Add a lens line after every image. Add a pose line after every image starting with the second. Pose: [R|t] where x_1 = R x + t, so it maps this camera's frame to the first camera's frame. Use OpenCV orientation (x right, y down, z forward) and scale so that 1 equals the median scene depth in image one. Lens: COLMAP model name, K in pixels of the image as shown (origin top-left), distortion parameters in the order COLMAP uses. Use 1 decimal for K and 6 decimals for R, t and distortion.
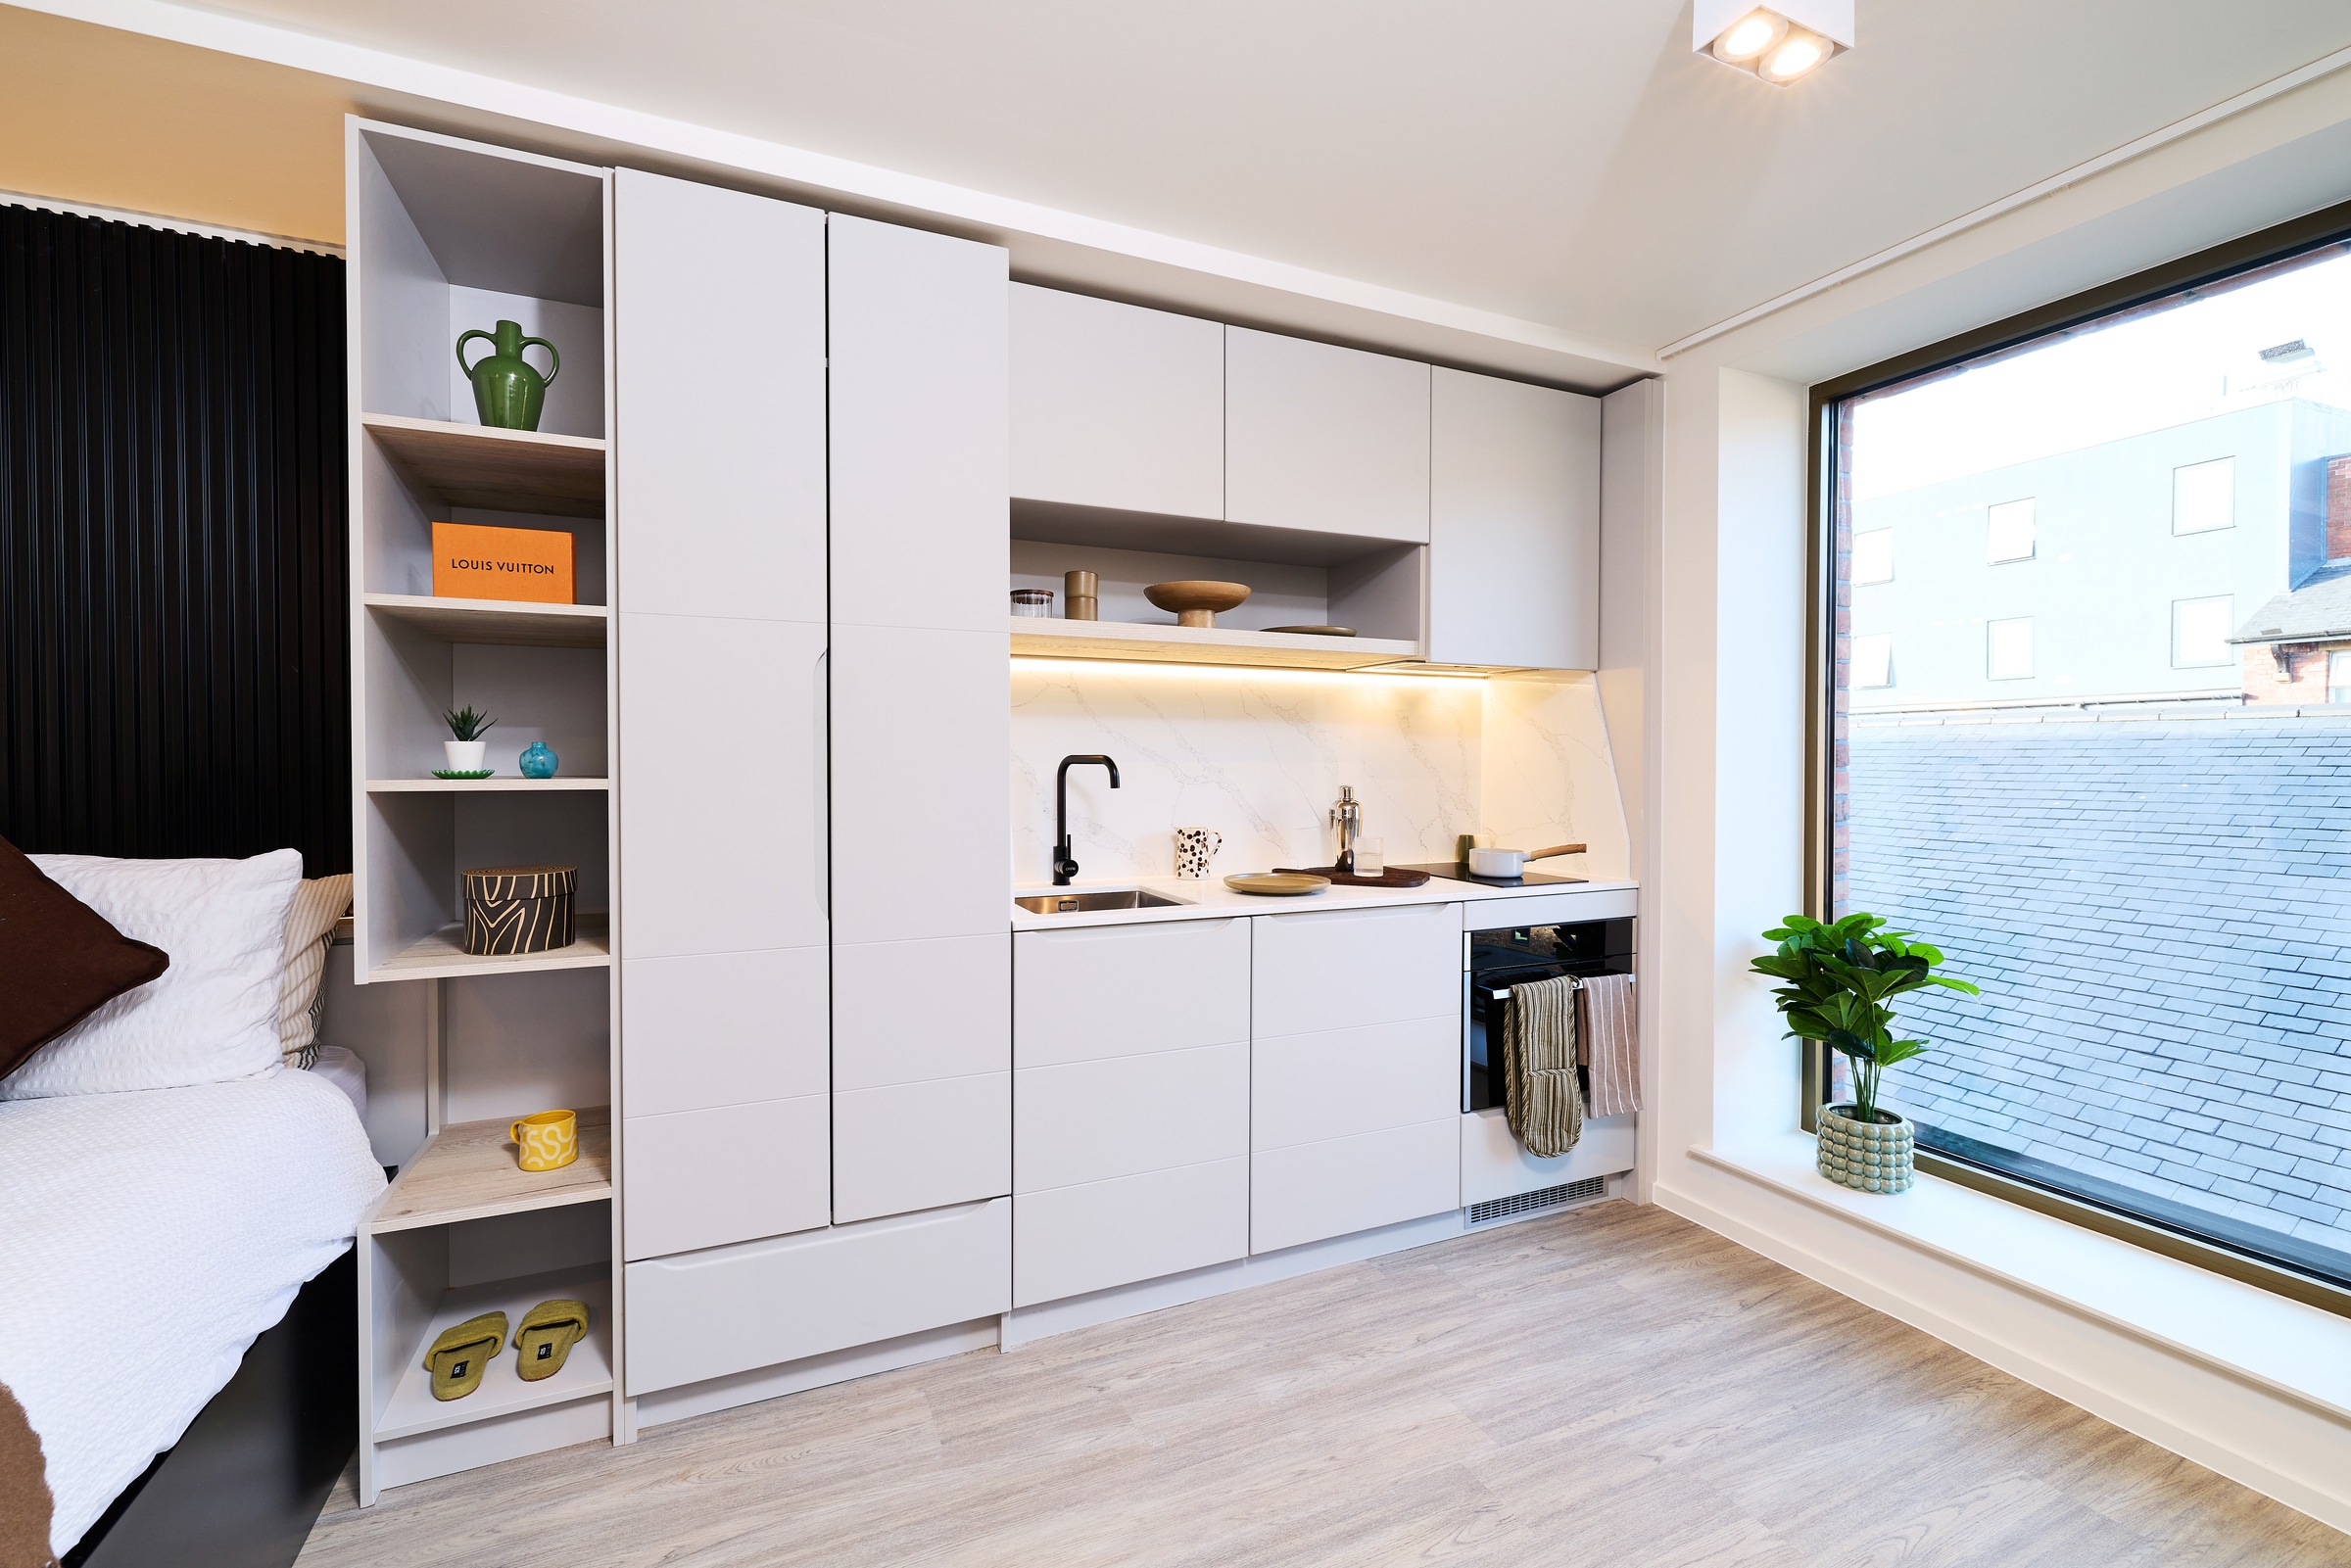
lens RADIAL K [[959.8, 0, 1172.9], [0, 959.8, 786.8], [0, 0, 1]] dist [0.000846, -0.000229]
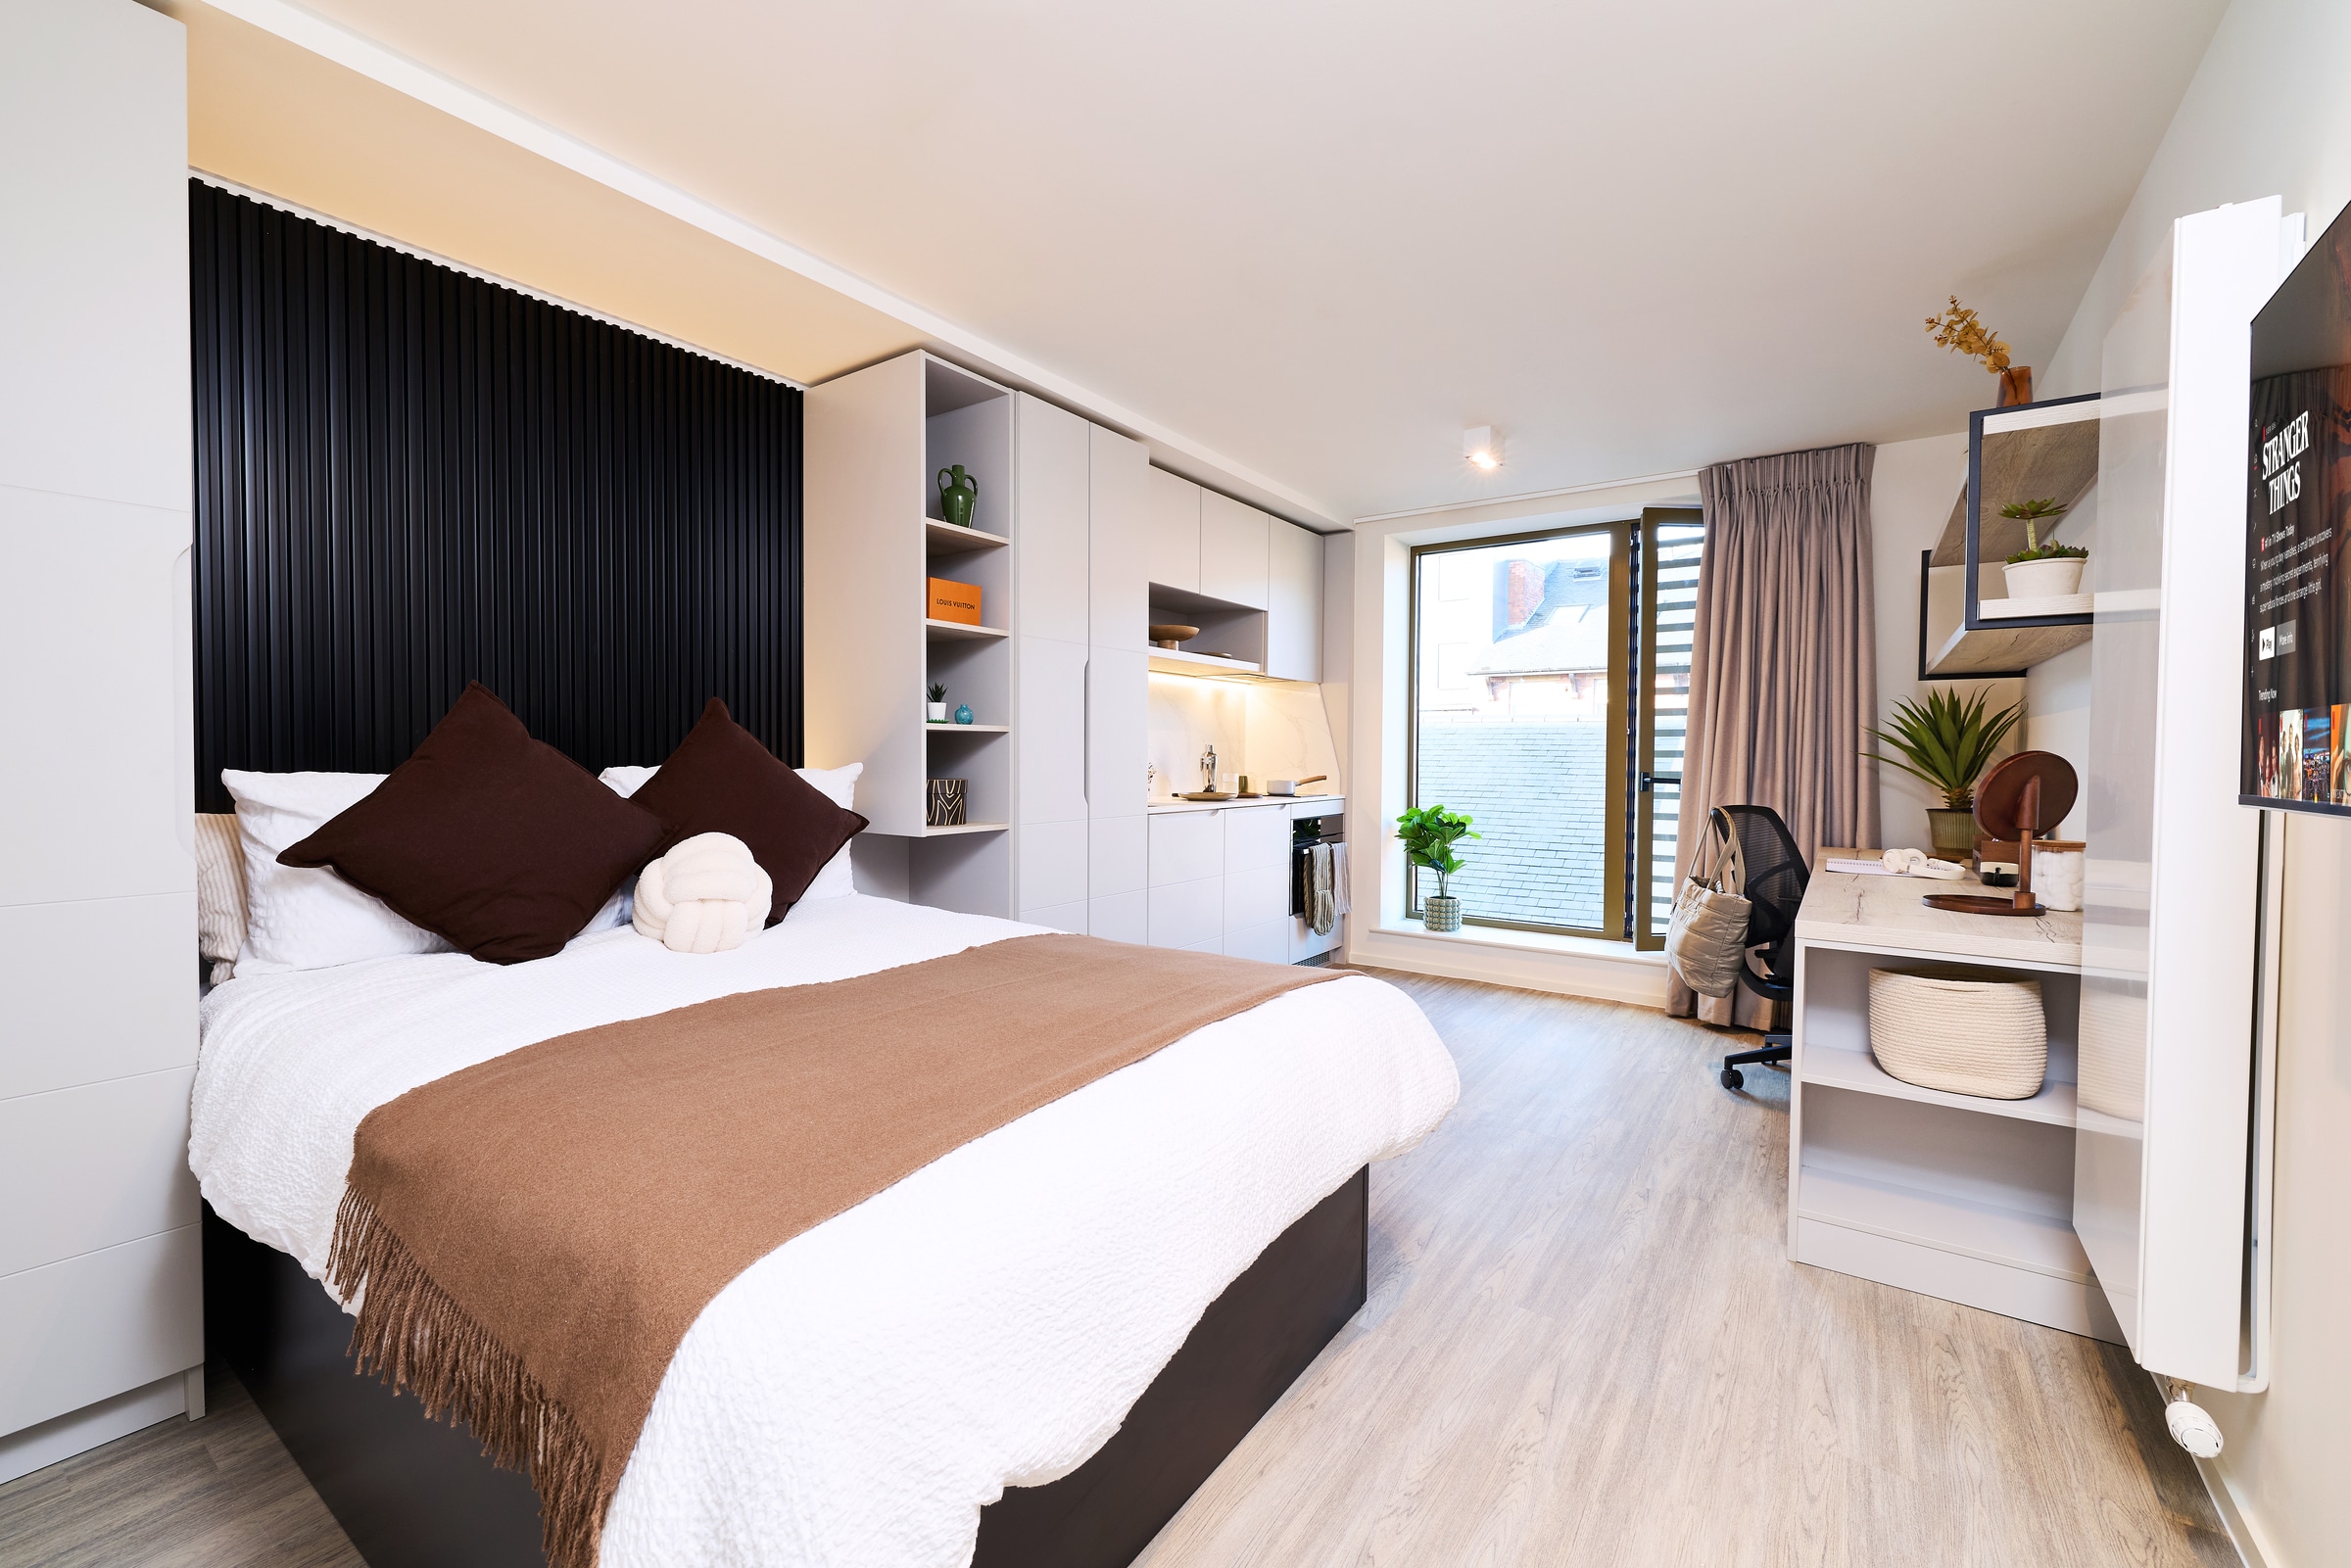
lens RADIAL K [[959.8, 0, 1168.7], [0, 959.8, 788.0], [0, 0, 1]] dist [0.000846, -0.000229]
pose [[0.851774, -0.014298, 0.523714, -0.934277], [0.008120, 0.999868, 0.014090, 0.062317], [-0.523846, -0.007749, 0.851778, -0.510447]]
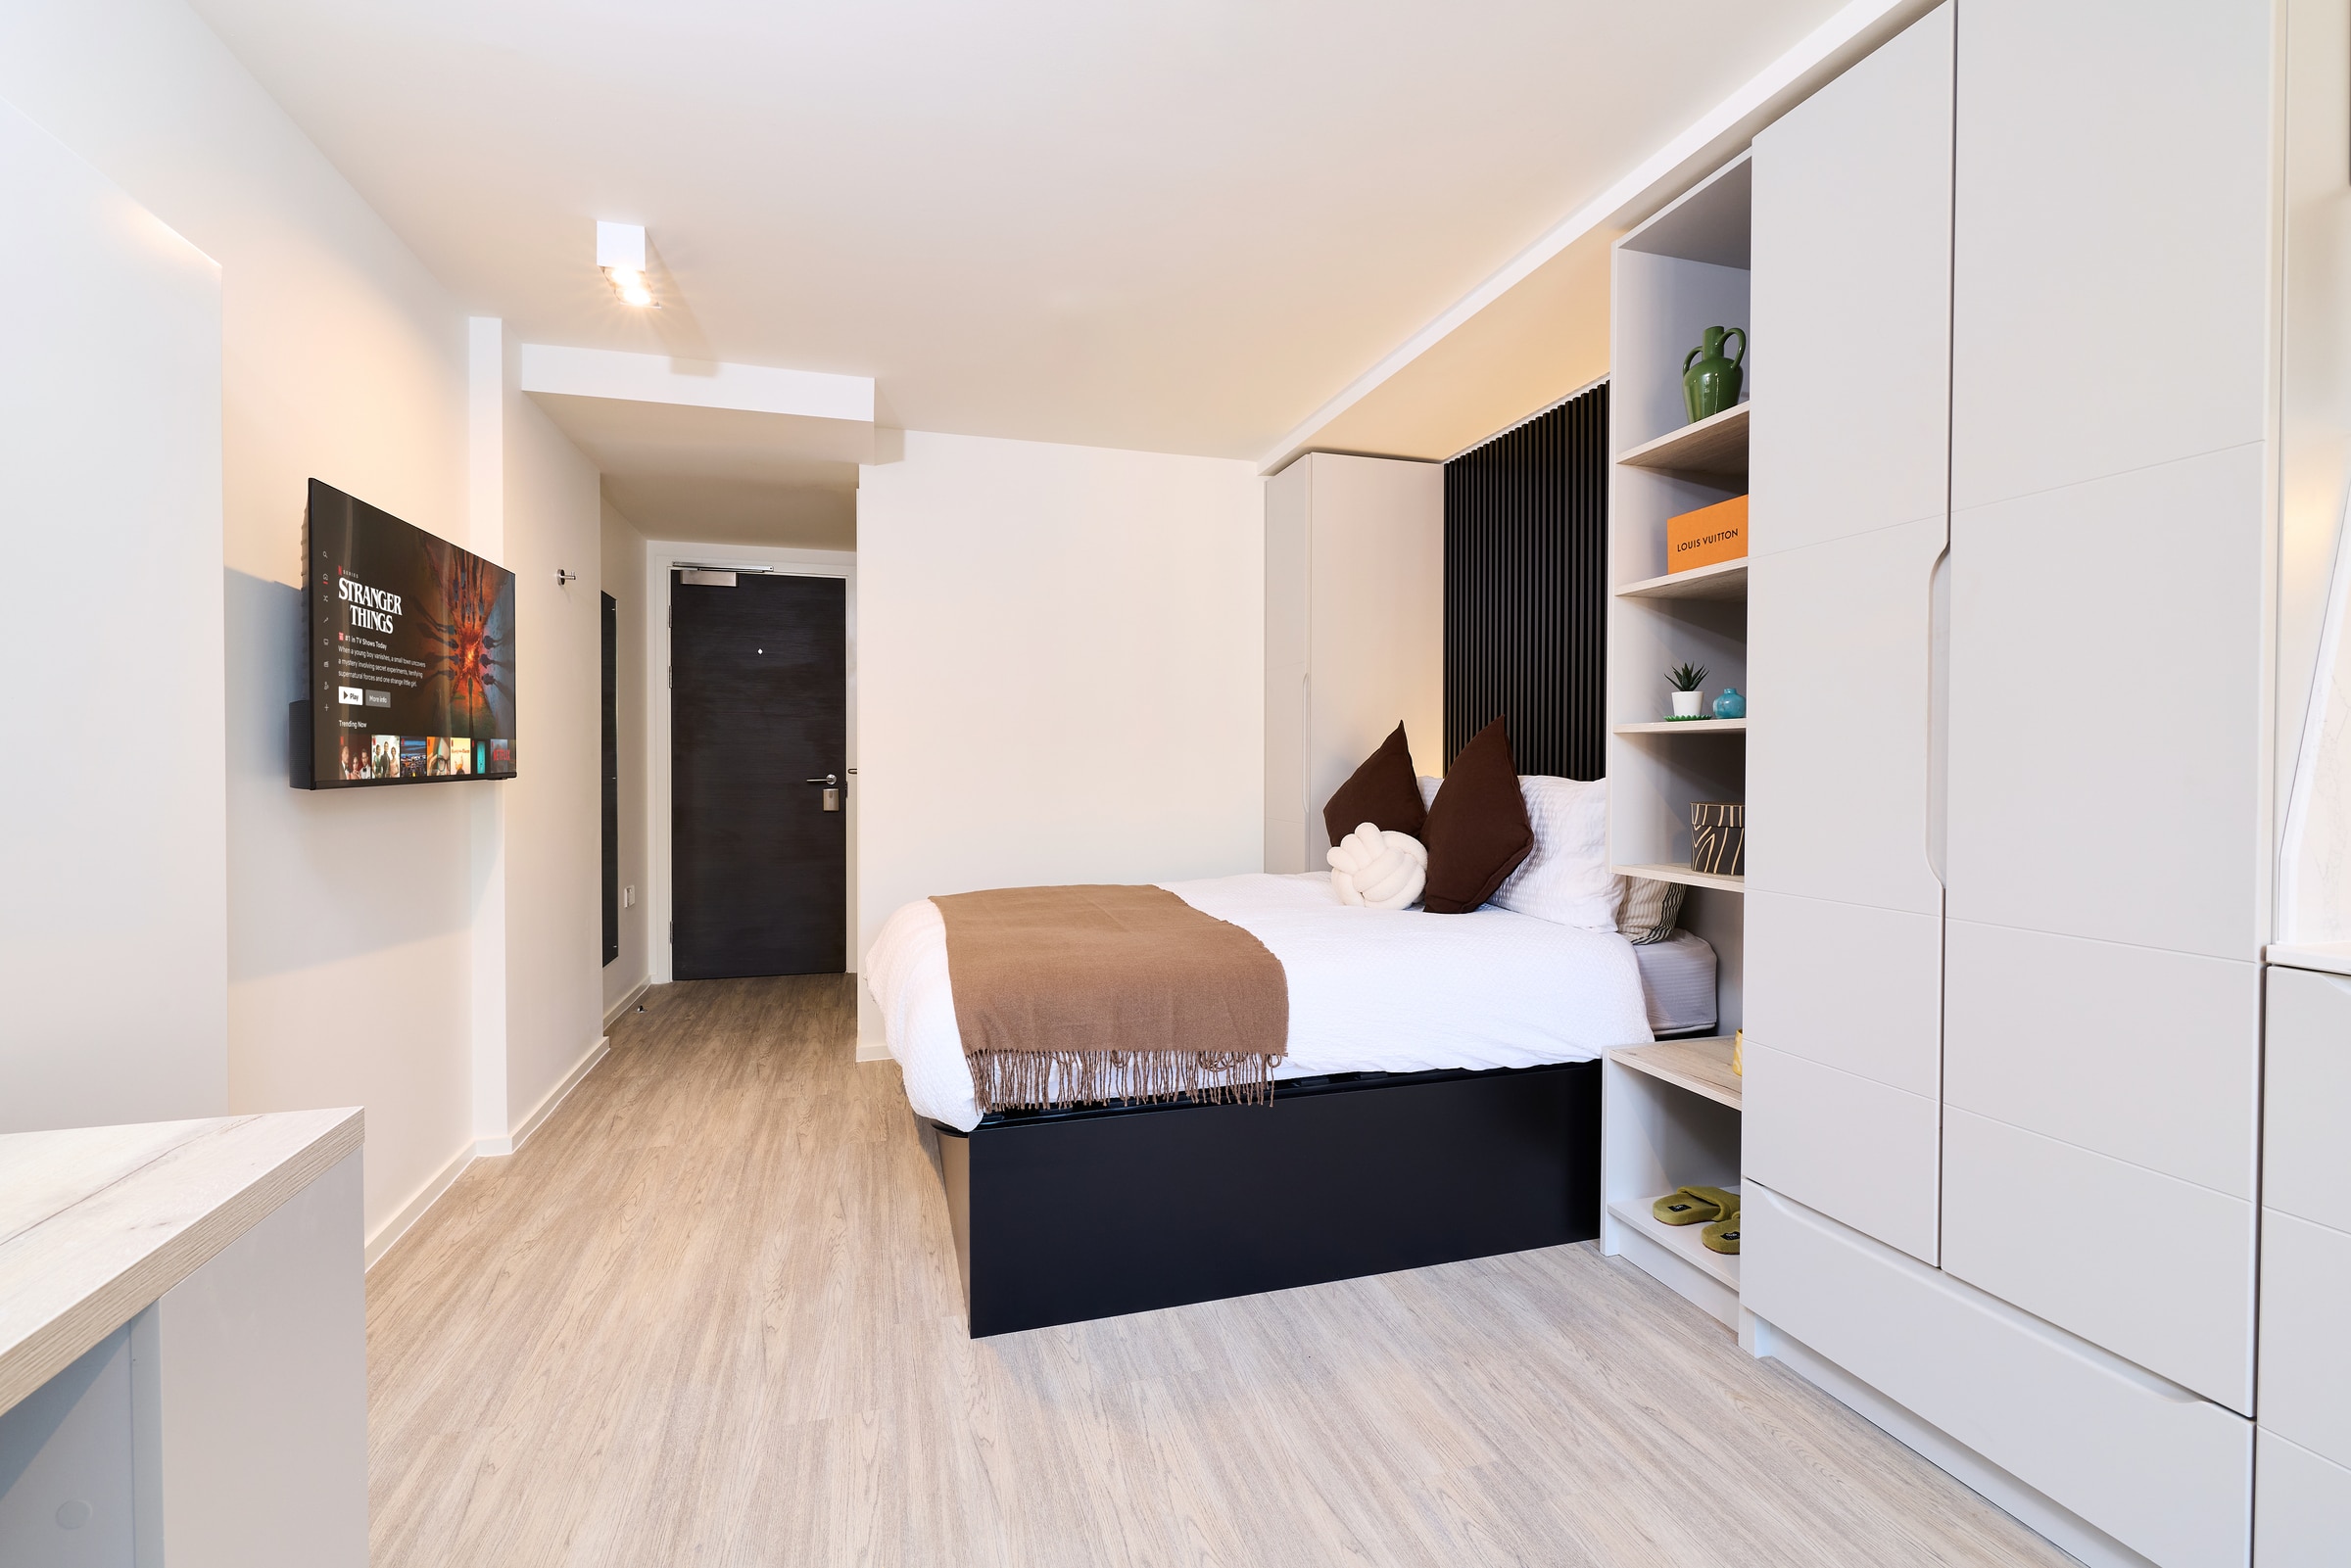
lens RADIAL K [[959.8, 0, 1127.1], [0, 959.8, 791.6], [0, 0, 1]] dist [0.000846, -0.000229]
pose [[-0.140742, 0.032174, -0.989523, 0.409989], [-0.026067, 0.999005, 0.036190, 0.038420], [0.989703, 0.030888, -0.139763, 0.341852]]
